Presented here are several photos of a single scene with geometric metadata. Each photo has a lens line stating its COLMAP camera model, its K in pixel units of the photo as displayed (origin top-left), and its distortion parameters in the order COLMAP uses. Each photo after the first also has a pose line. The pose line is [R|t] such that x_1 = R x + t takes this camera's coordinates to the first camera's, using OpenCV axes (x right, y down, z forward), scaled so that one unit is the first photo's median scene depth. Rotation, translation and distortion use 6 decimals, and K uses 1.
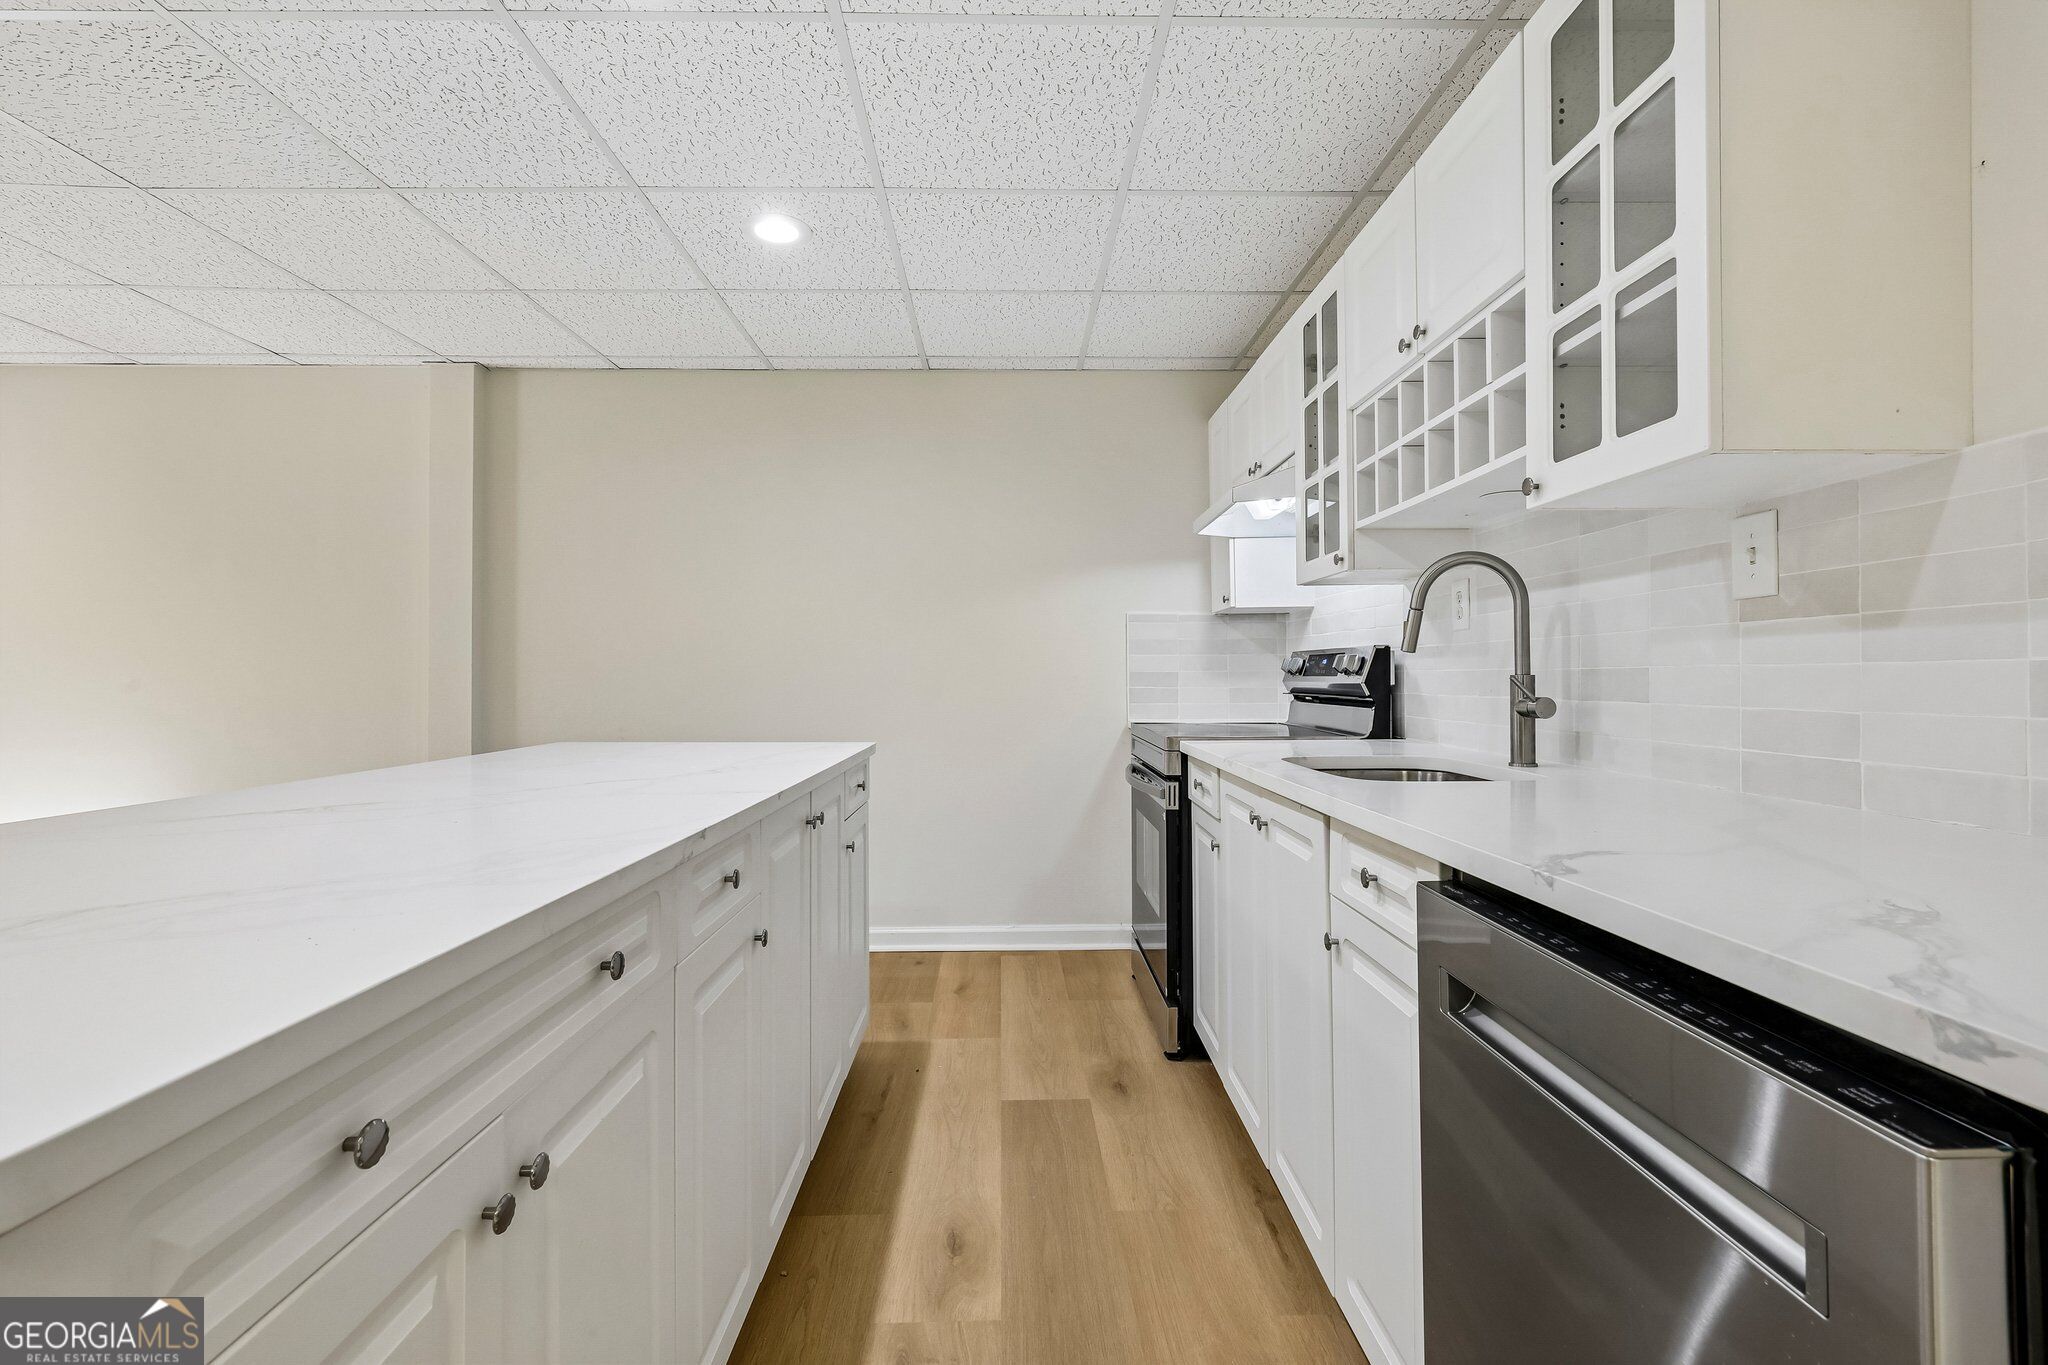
lens RADIAL K [[924.9, 0, 1021.8], [0, 924.9, 677.8], [0, 0, 1]] dist [0.001547, 0.000380]
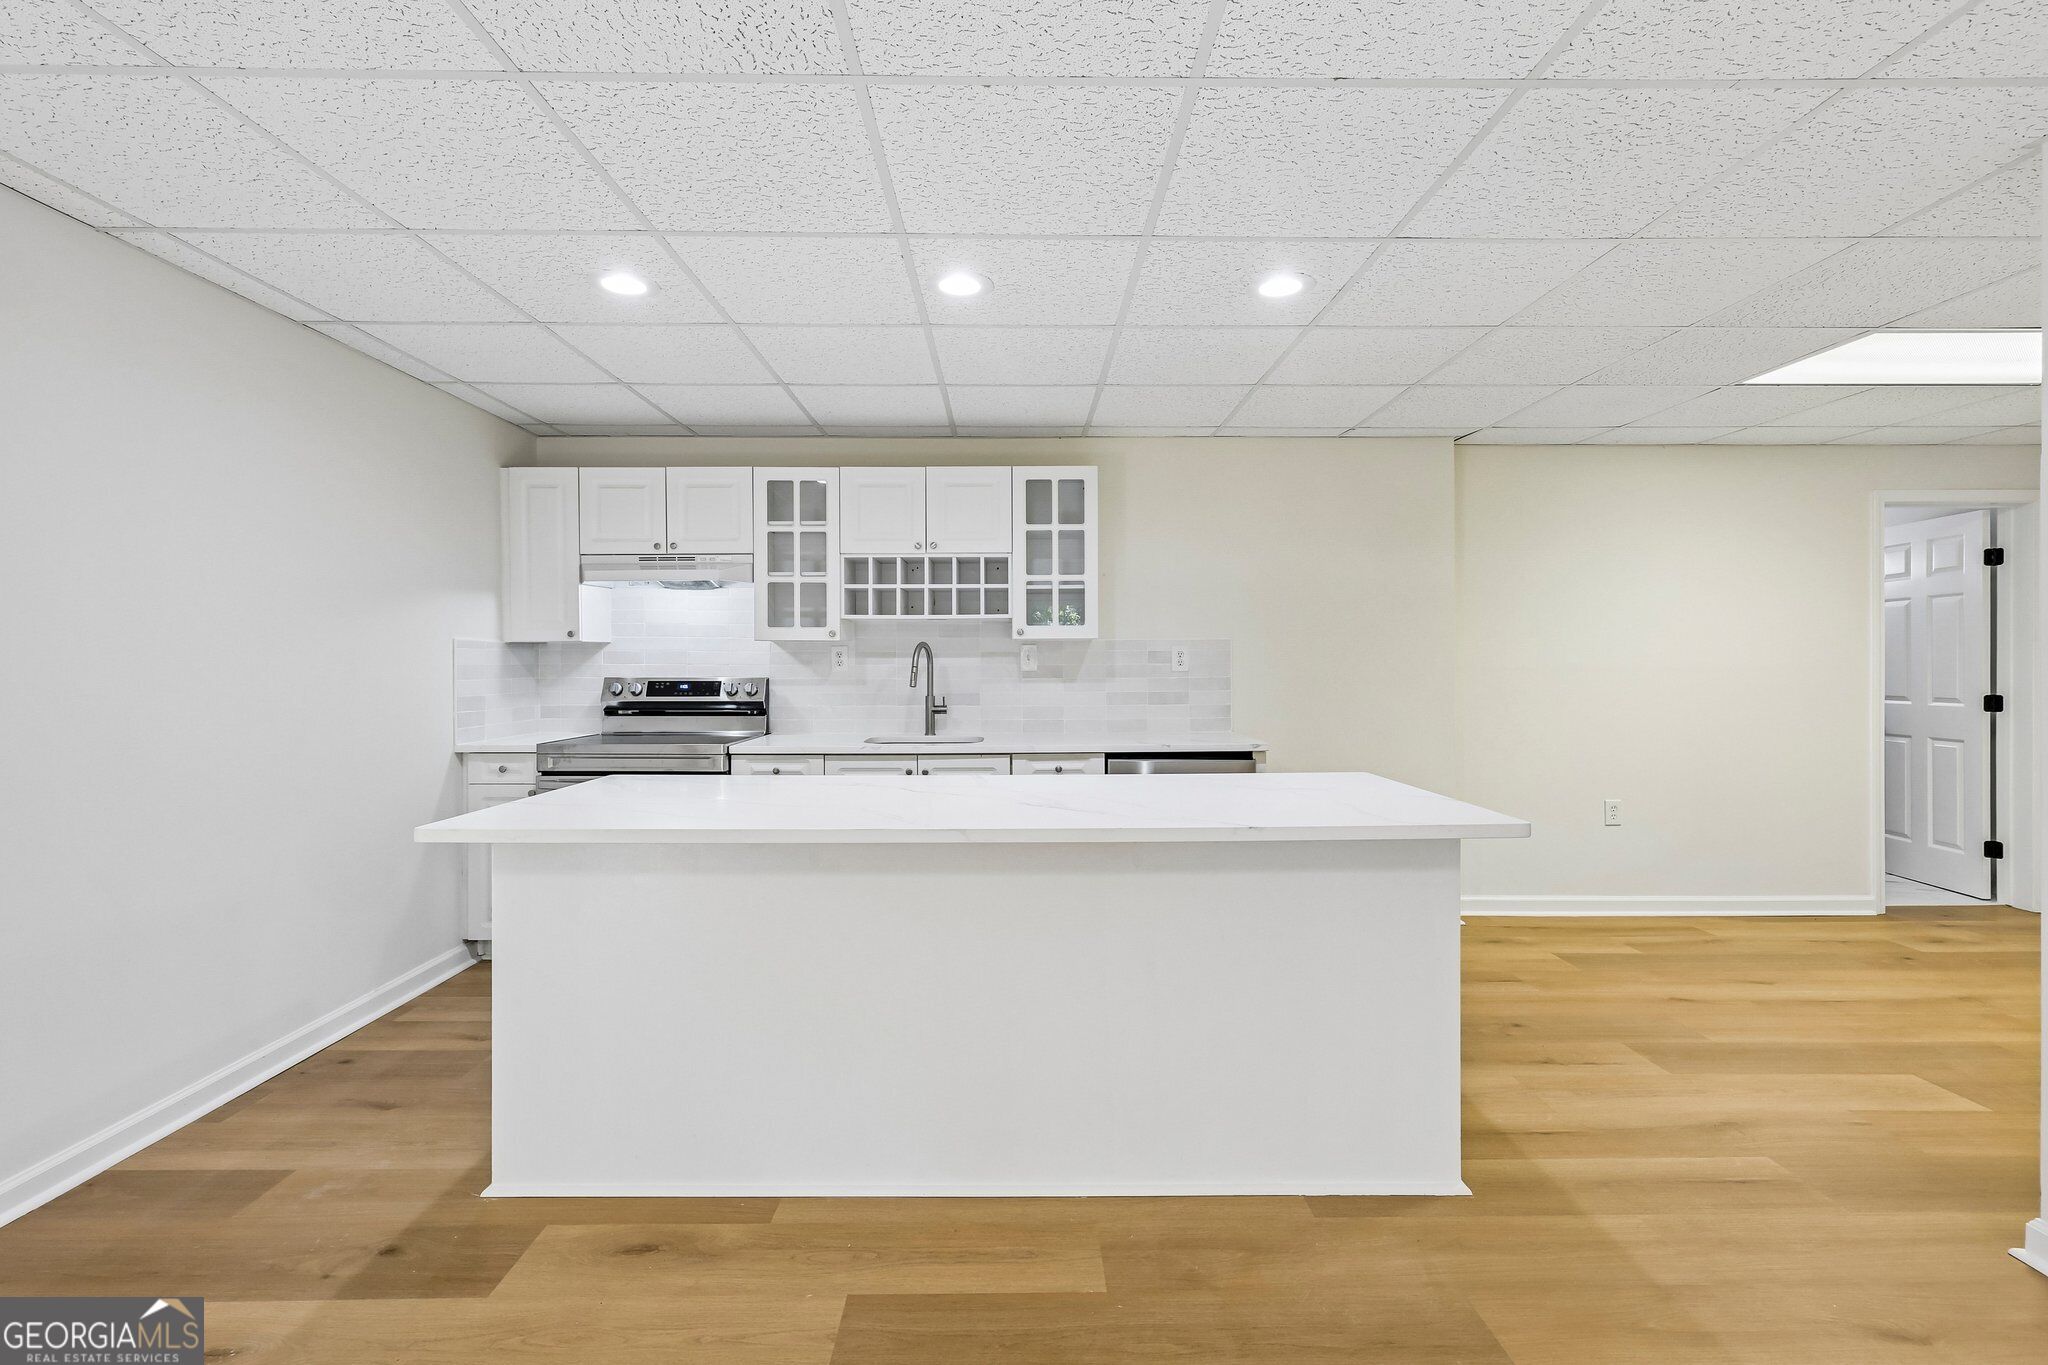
lens RADIAL K [[898.7, 0, 1025.3], [0, 898.7, 670.7], [0, 0, 1]] dist [0.000625, -0.000054]
pose [[0.007243, -0.005921, 0.999956, -1.673998], [0.002174, 0.999980, 0.005905, -0.077509], [-0.999971, 0.002131, 0.007256, 0.726591]]
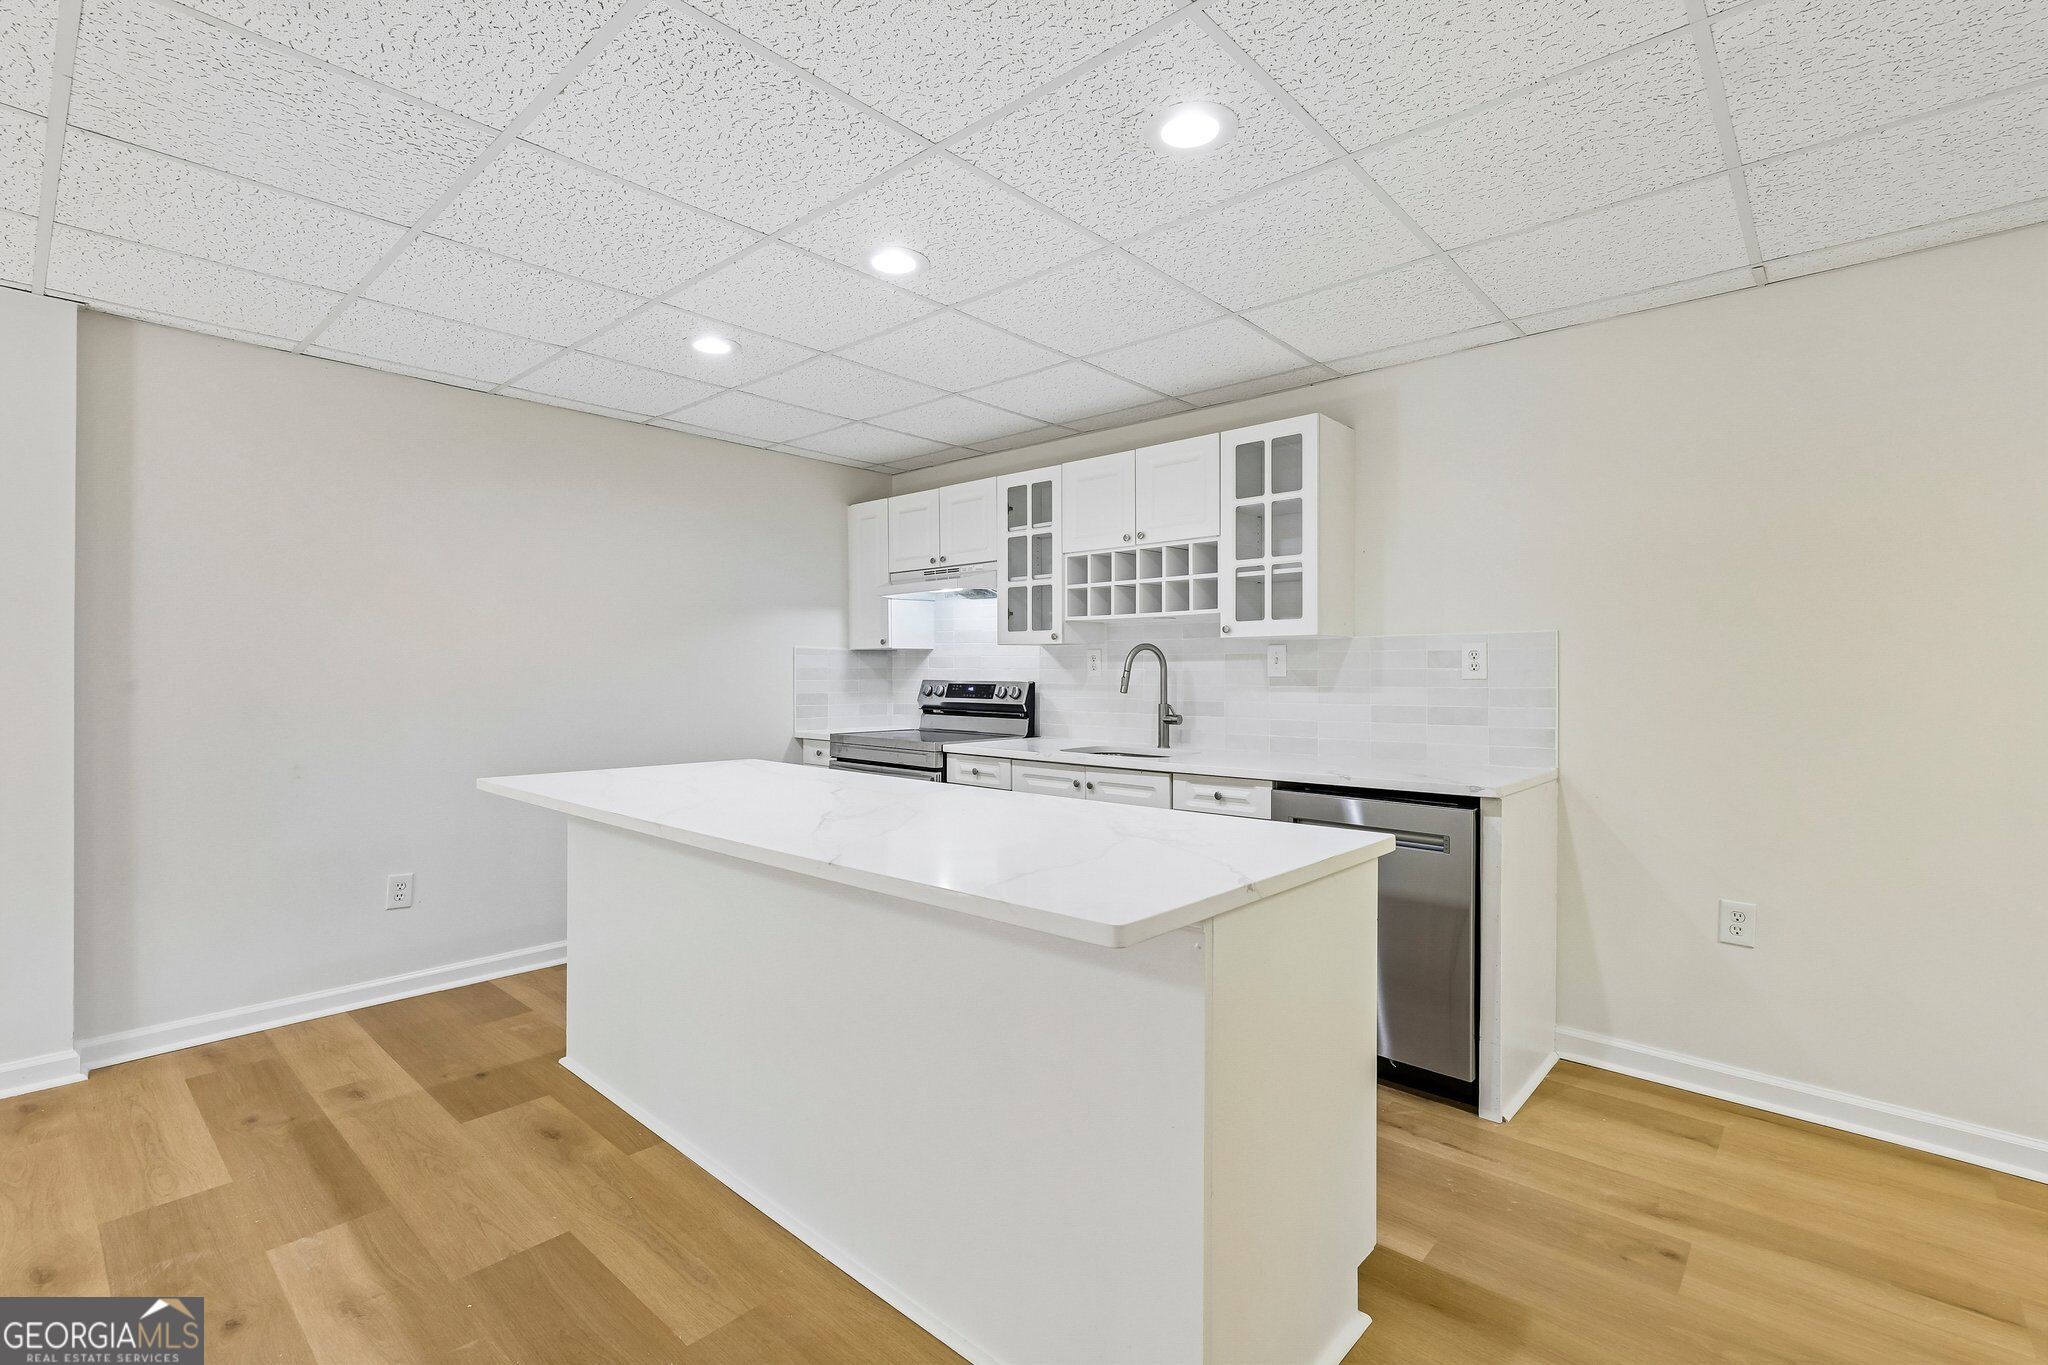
lens RADIAL K [[924.9, 0, 1021.5], [0, 924.9, 677.4], [0, 0, 1]] dist [0.001547, 0.000380]
pose [[0.684906, 0.000201, 0.728632, -1.165171], [-0.004088, 0.999985, 0.003566, -0.067084], [-0.728620, -0.005421, 0.684897, -0.186644]]
